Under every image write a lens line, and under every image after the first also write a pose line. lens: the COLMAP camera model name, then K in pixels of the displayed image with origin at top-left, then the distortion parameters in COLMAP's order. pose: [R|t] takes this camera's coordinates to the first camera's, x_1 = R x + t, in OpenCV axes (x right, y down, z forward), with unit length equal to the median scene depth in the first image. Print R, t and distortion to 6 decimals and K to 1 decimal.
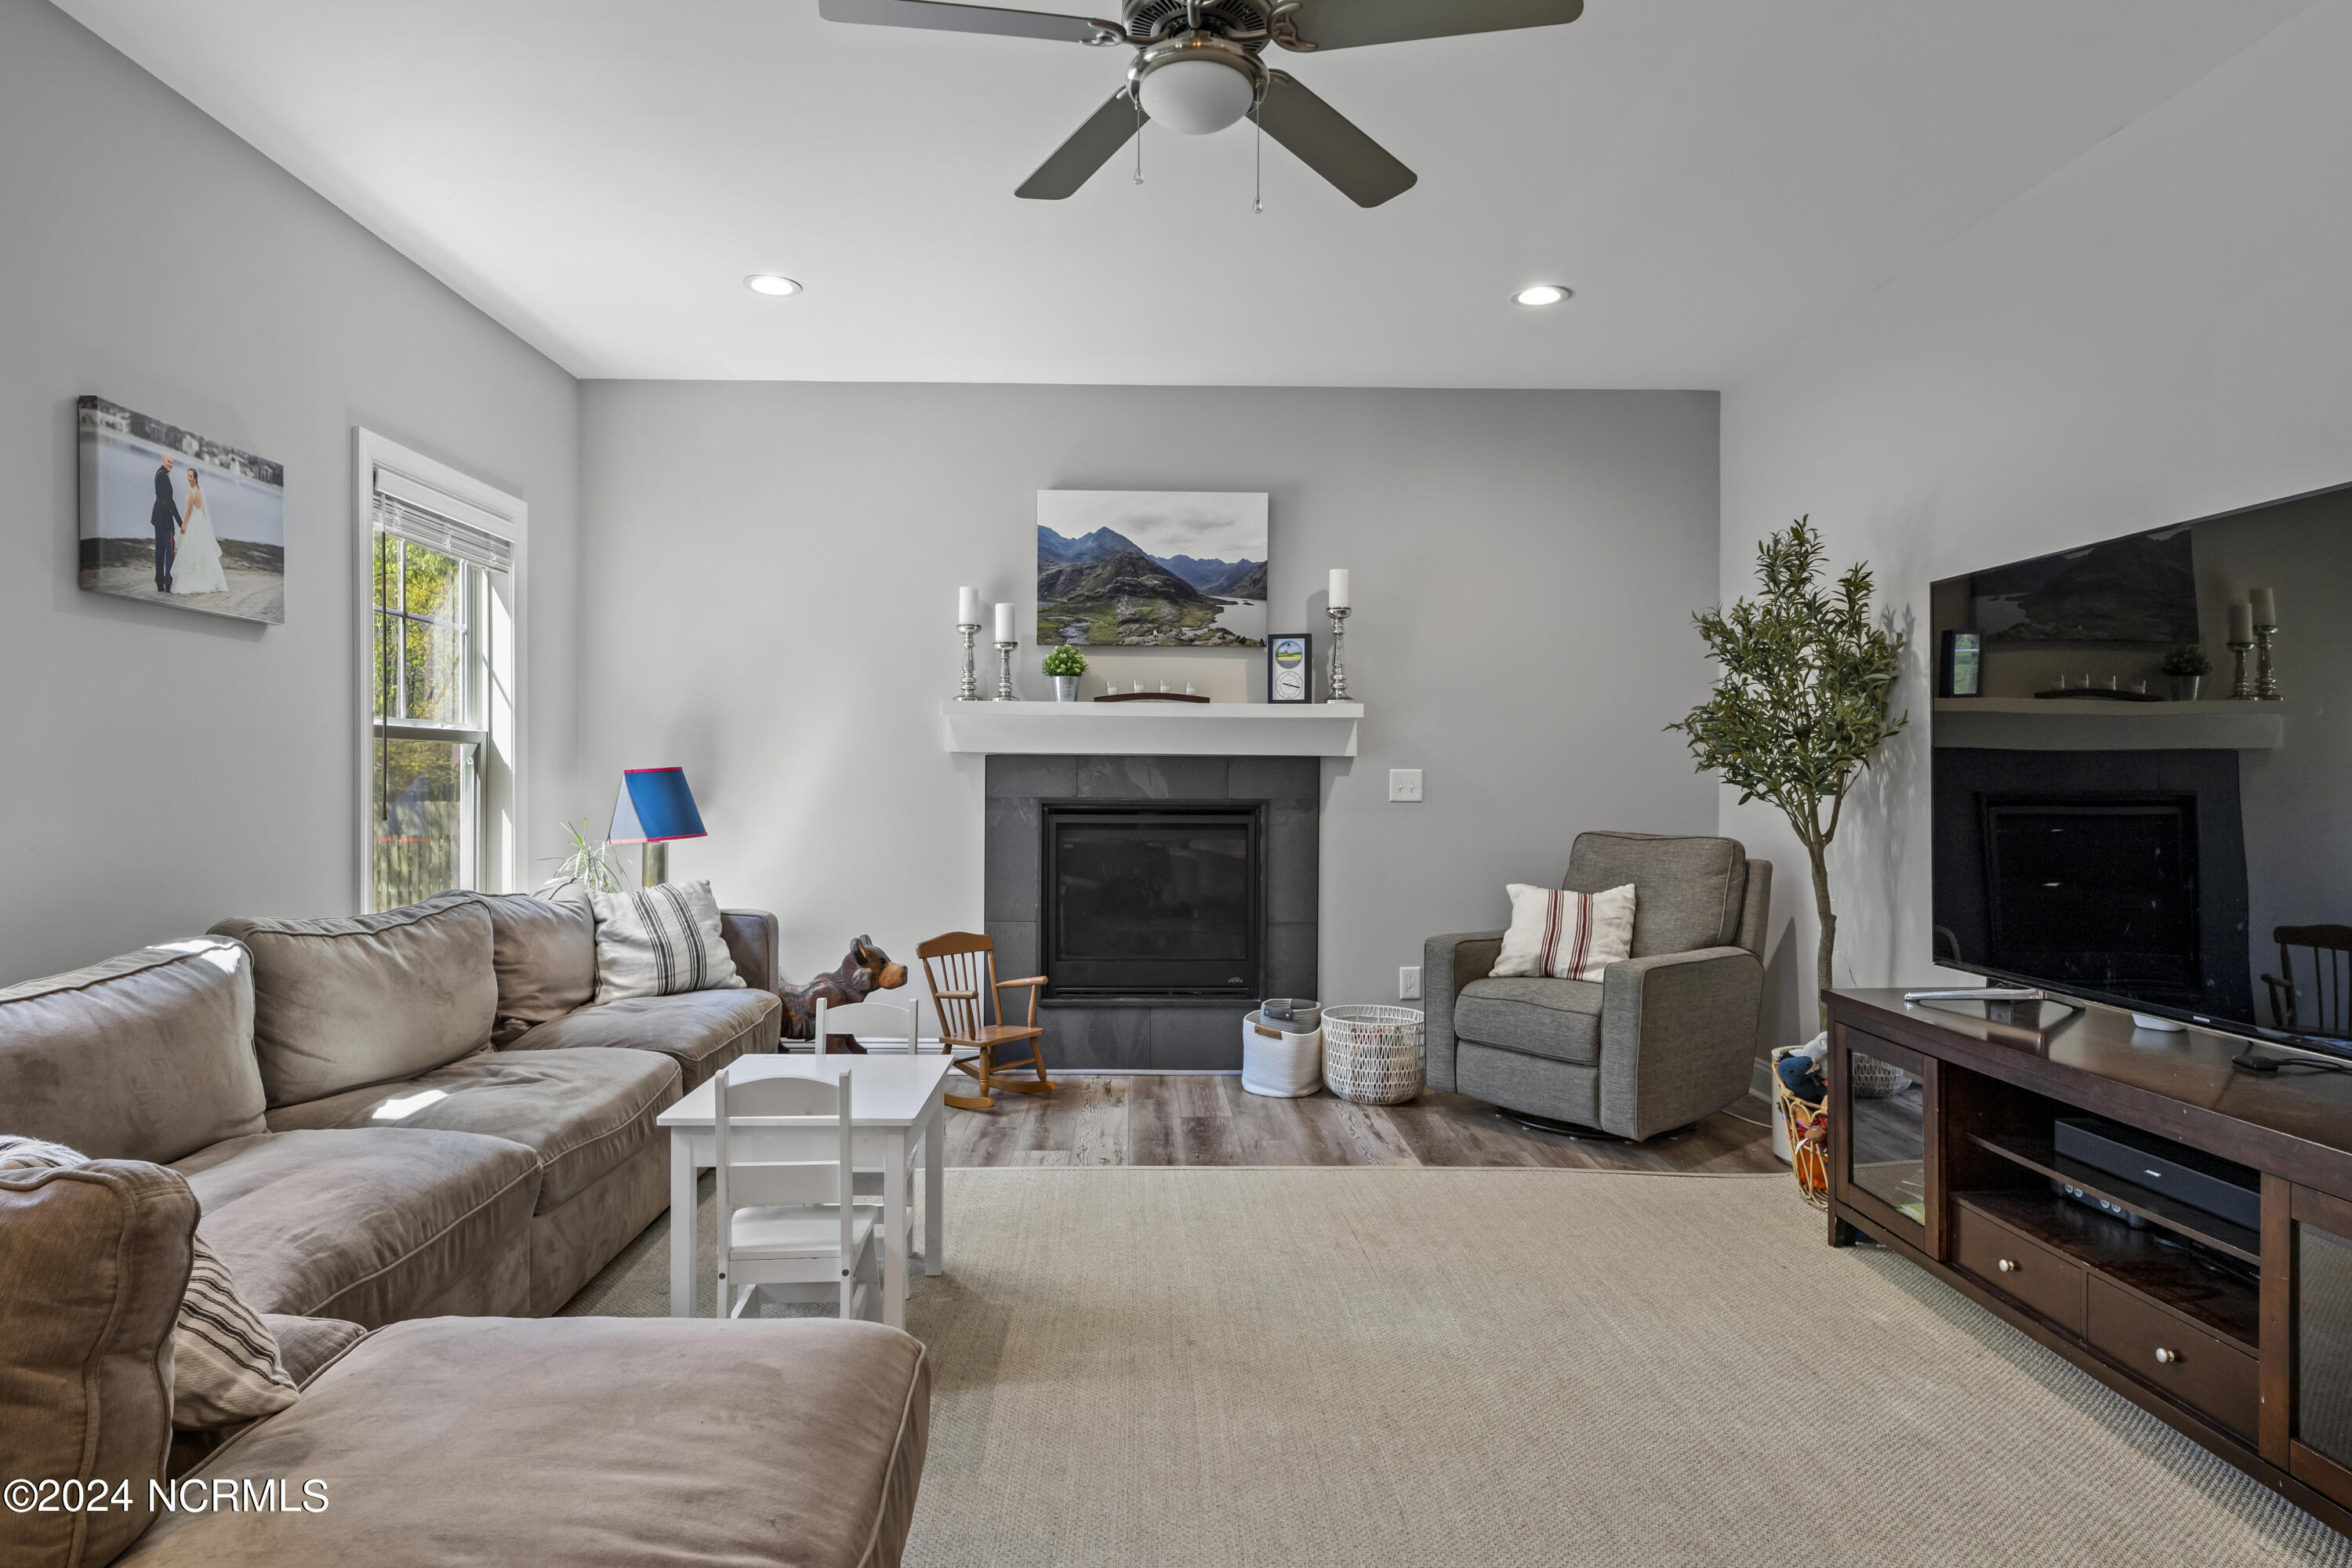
lens RADIAL K [[1331.3, 0, 1170.1], [0, 1331.3, 780.9], [0, 0, 1]] dist [0.001196, 0.000617]
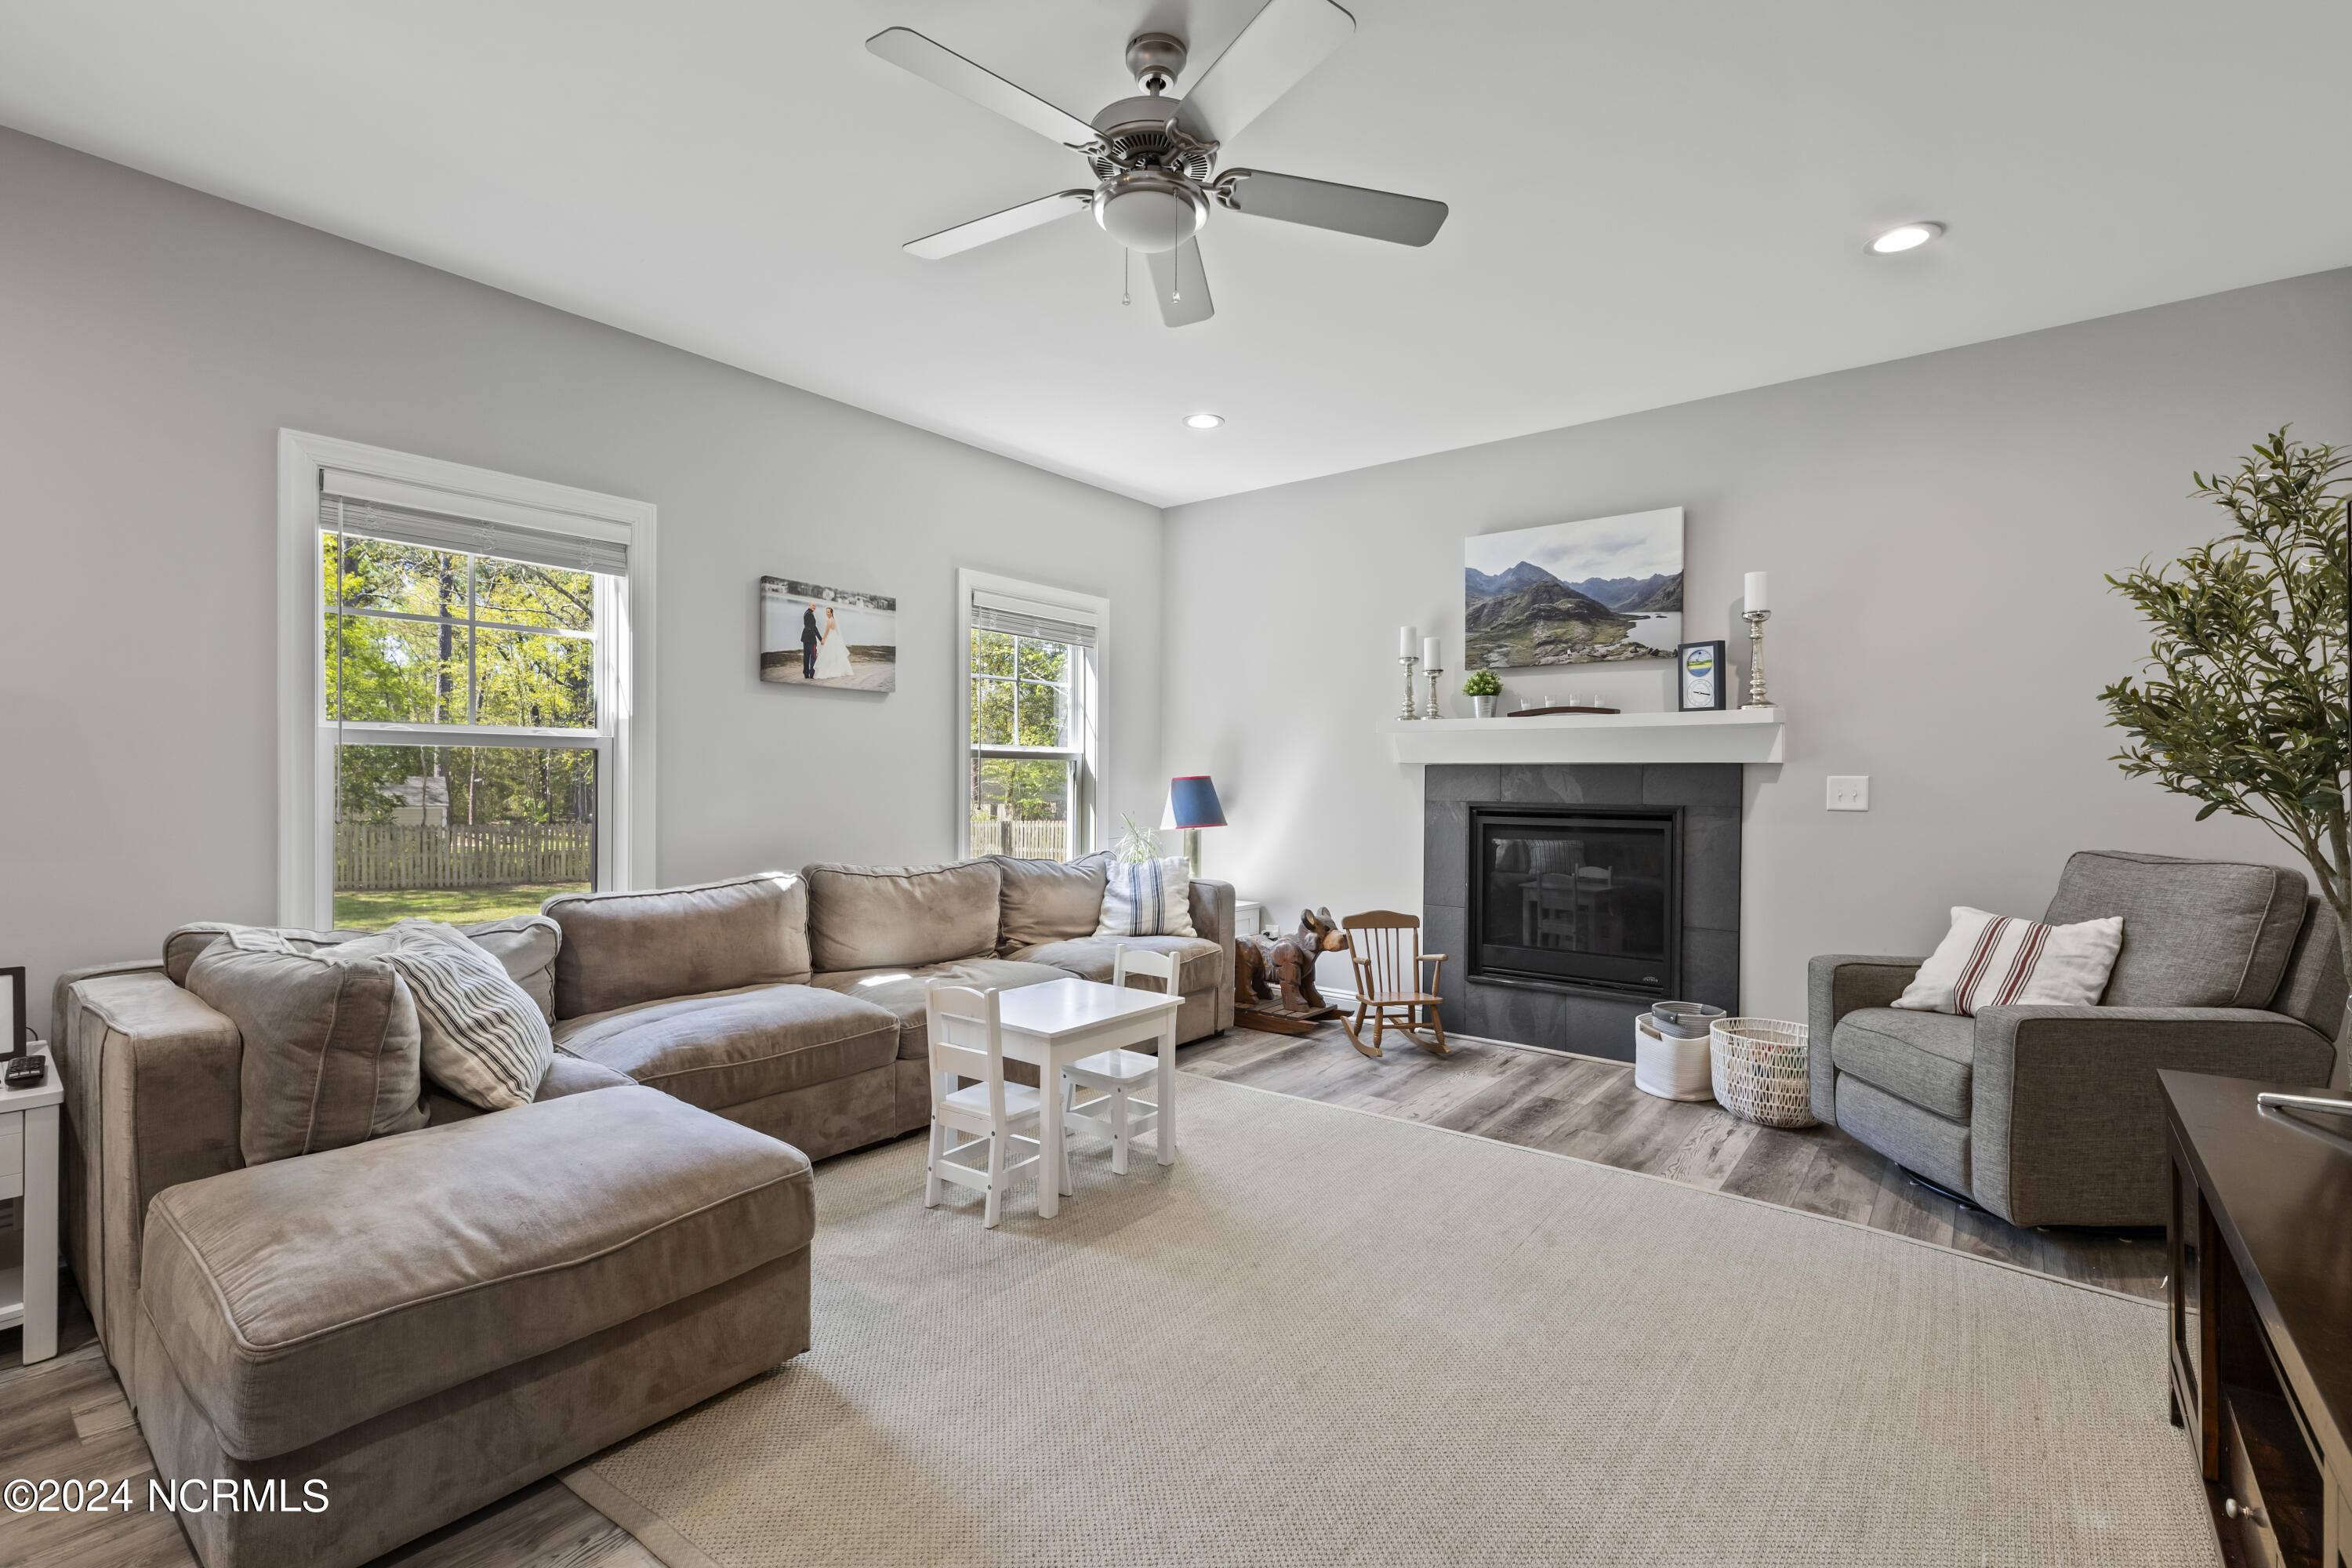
lens RADIAL K [[1055.7, 0, 1175.1], [0, 1055.7, 780.4], [0, 0, 1]] dist [0.002997, -0.000768]
pose [[0.763012, -0.000534, -0.646385, 0.362381], [-0.004606, 0.999970, -0.006264, 0.001377], [0.646368, 0.007757, 0.762986, 0.157061]]
